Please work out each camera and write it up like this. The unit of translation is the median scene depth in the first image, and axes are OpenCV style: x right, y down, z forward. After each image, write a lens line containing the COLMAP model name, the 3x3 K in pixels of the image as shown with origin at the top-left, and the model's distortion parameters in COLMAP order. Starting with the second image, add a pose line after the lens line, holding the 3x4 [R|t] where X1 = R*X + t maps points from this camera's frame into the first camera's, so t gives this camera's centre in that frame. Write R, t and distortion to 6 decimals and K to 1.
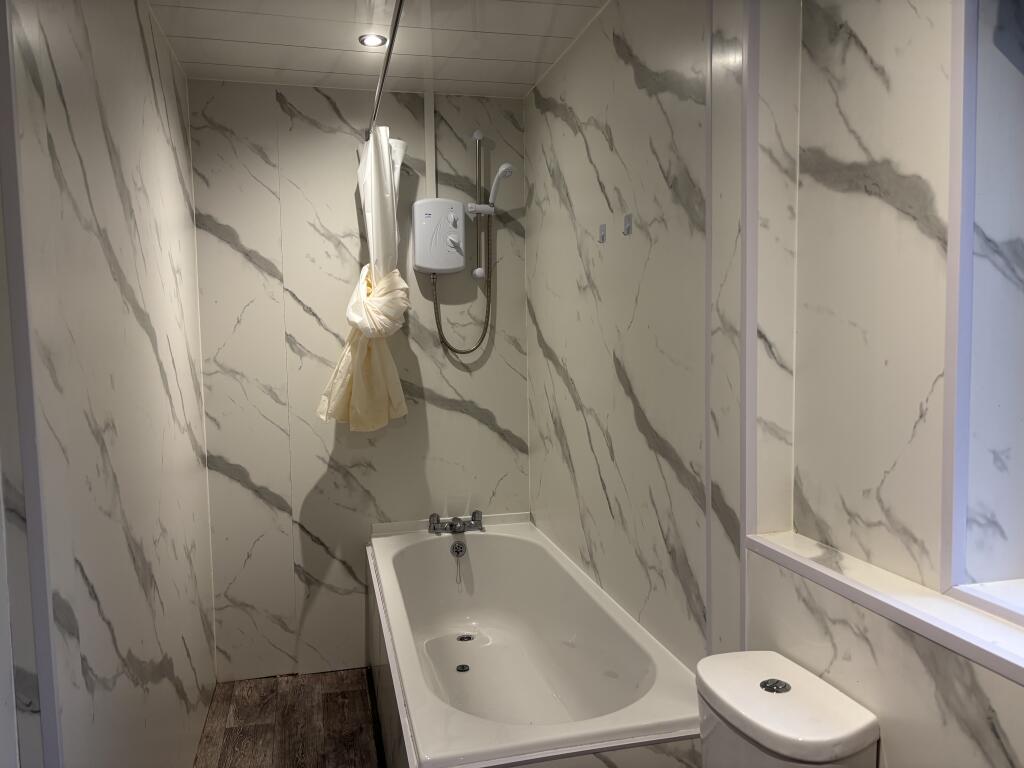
lens RADIAL K [[752.5, 0, 507.7], [0, 752.5, 384.7], [0, 0, 1]] dist [0.037465, -0.035201]
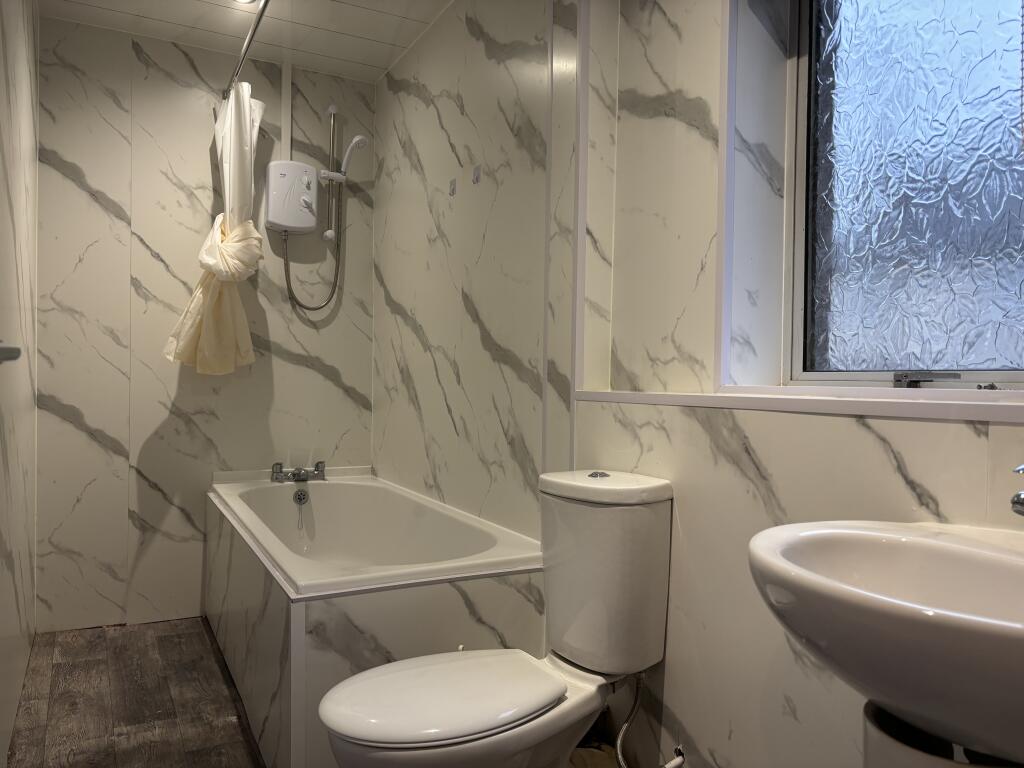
lens RADIAL K [[752.5, 0, 507.7], [0, 752.5, 384.7], [0, 0, 1]] dist [0.037465, -0.035201]
pose [[0.970513, 0.031044, 0.239043, -0.048729], [-0.016377, 0.997873, -0.063099, 0.143137], [-0.240493, 0.057324, 0.968957, -0.095877]]
